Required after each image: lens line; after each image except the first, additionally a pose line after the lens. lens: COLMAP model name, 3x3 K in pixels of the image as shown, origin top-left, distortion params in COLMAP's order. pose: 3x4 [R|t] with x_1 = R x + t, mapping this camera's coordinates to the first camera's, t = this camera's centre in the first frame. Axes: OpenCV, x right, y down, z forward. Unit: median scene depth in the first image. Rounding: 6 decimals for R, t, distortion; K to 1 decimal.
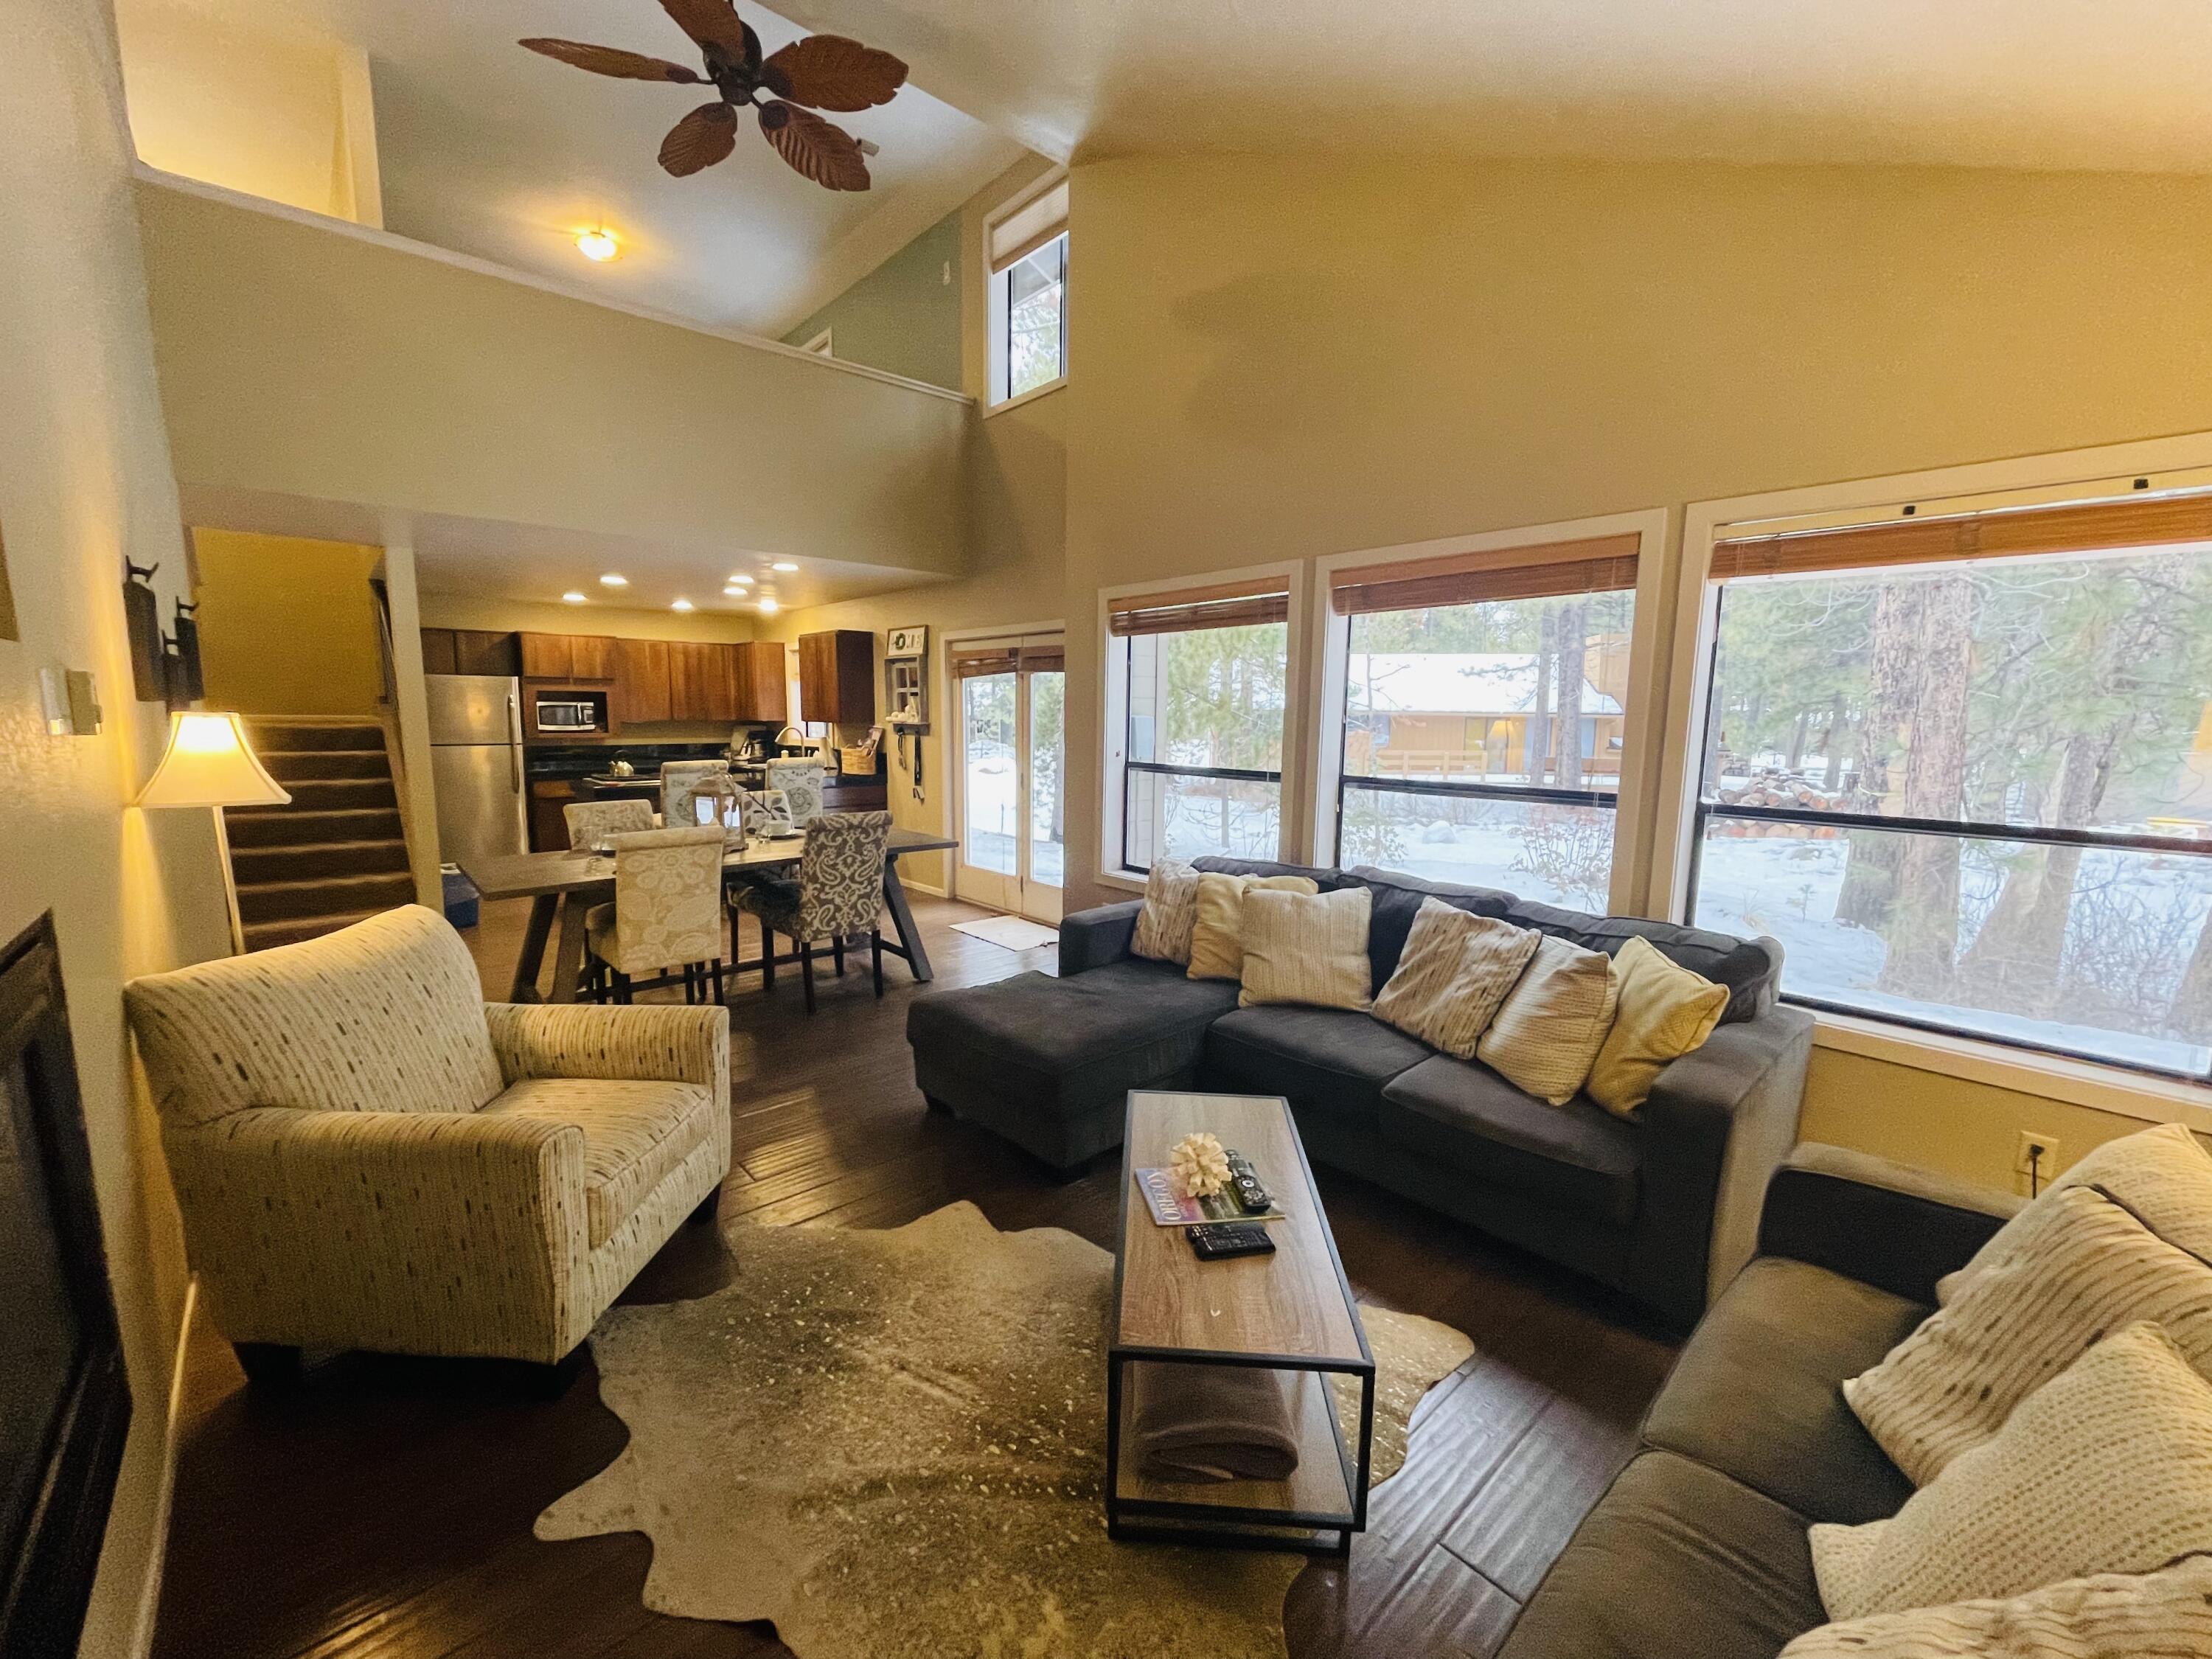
lens RADIAL K [[889.8, 0, 1106.0], [0, 889.8, 829.5], [0, 0, 1]] dist [-0.004504, 0.000105]
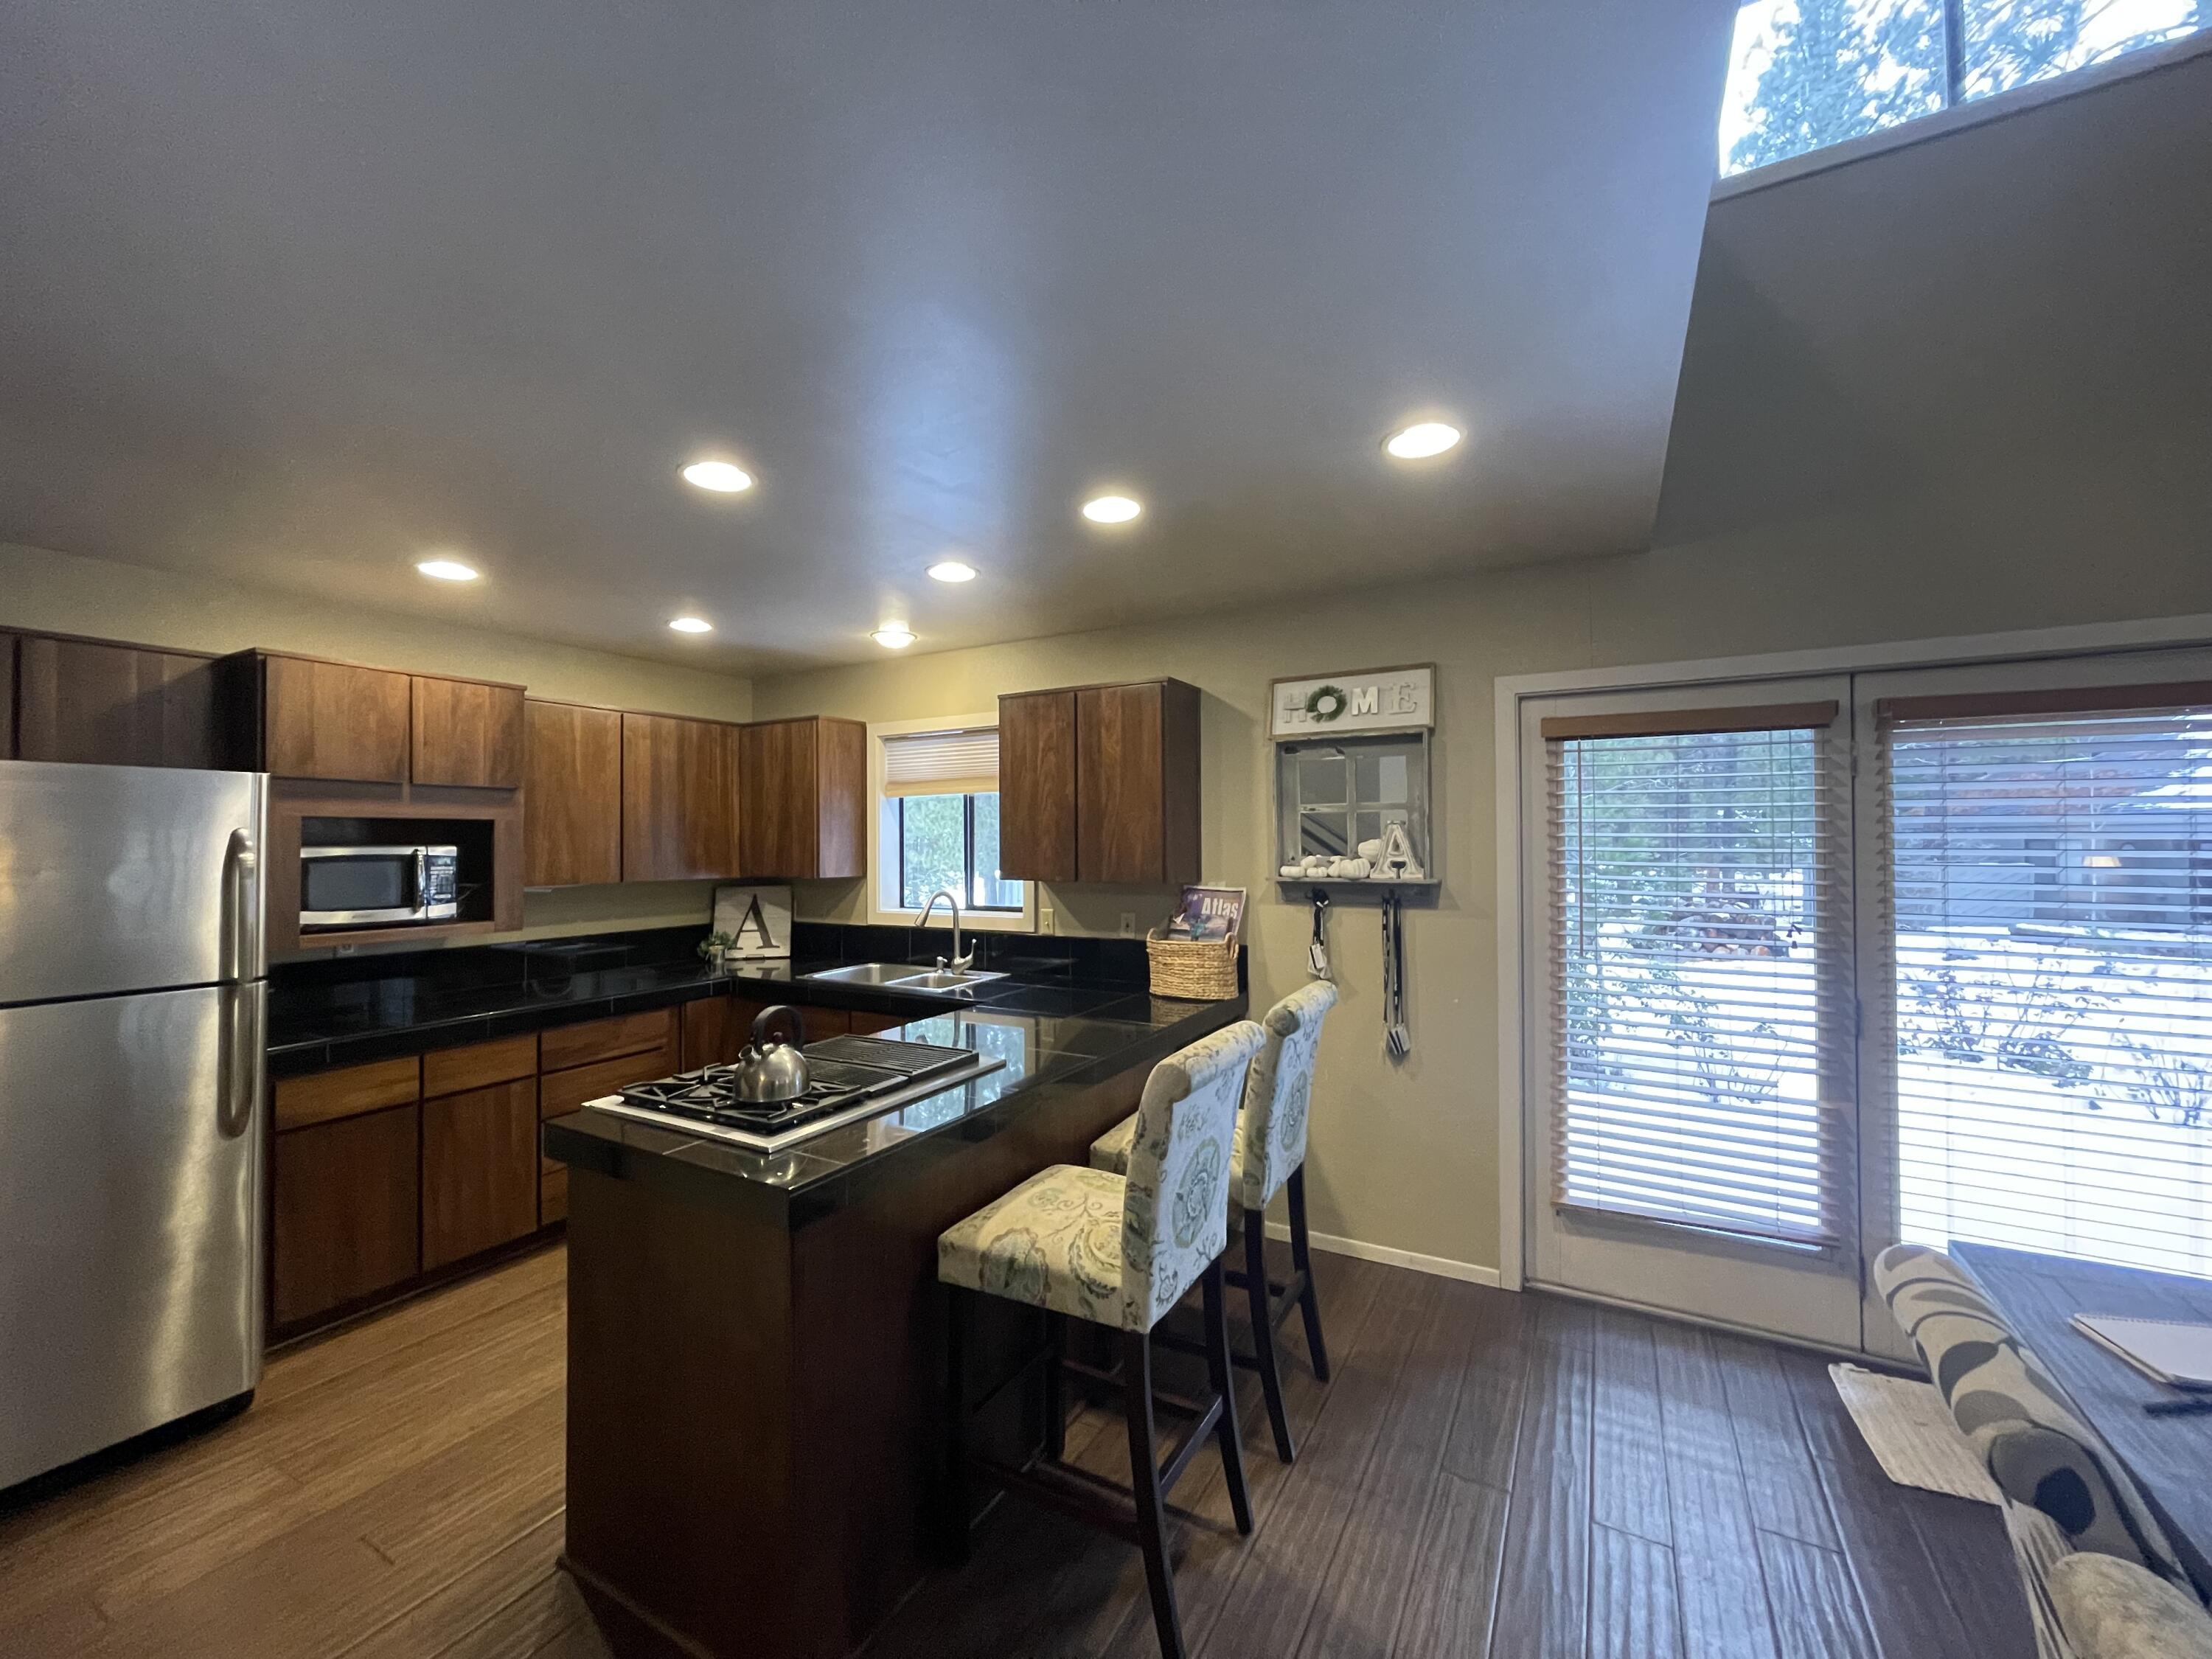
lens RADIAL K [[889.8, 0, 1106.0], [0, 889.8, 829.5], [0, 0, 1]] dist [-0.004504, 0.000105]
pose [[0.952190, -0.010877, 0.305312, -0.447891], [0.056195, 0.988550, -0.140040, -0.084481], [-0.300293, 0.150502, 0.941899, 0.577179]]
